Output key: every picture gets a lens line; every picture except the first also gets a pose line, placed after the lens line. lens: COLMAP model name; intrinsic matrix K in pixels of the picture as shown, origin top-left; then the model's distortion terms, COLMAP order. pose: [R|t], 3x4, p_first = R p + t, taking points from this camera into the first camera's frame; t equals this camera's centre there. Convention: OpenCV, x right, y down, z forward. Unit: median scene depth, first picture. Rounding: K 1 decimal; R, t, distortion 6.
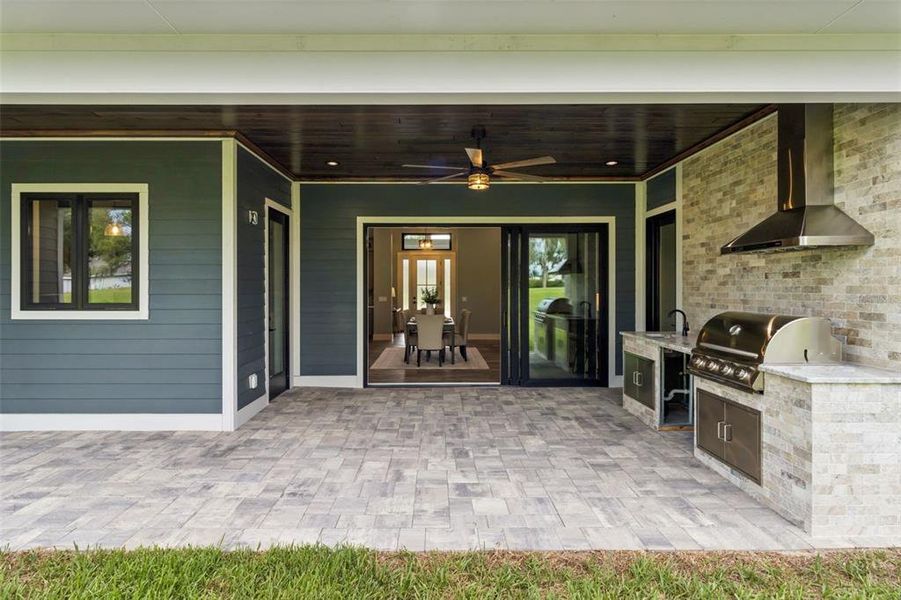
lens RADIAL K [[440.2, 0, 438.8], [0, 440.2, 286.9], [0, 0, 1]] dist [-0.000976, -0.000444]
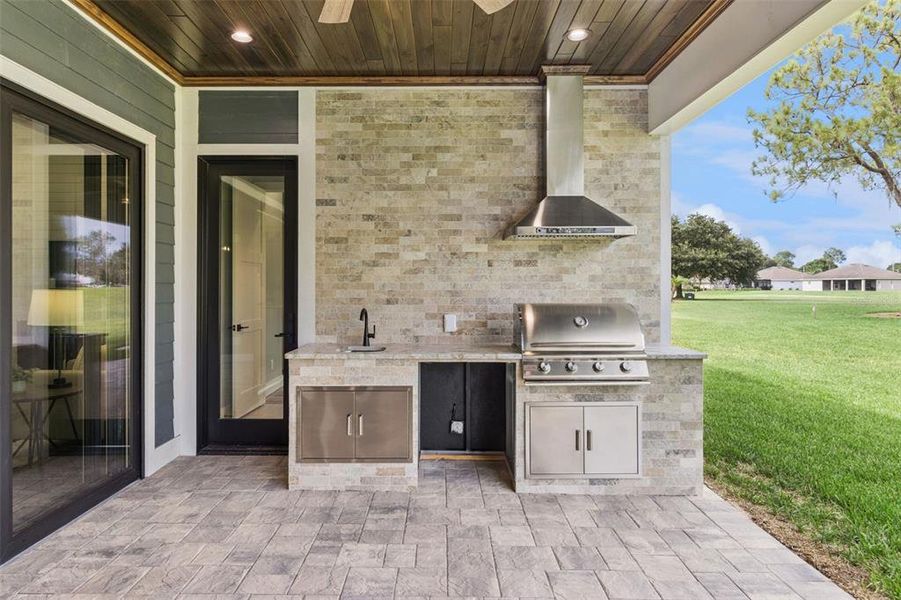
lens RADIAL K [[532.7, 0, 446.7], [0, 532.7, 285.9], [0, 0, 1]] dist [0.001665, -0.000017]
pose [[0.009601, 0.010107, 0.999903, -0.290980], [-0.000836, 0.999949, -0.010099, 0.027068], [-0.999954, -0.000739, 0.009609, 0.919294]]
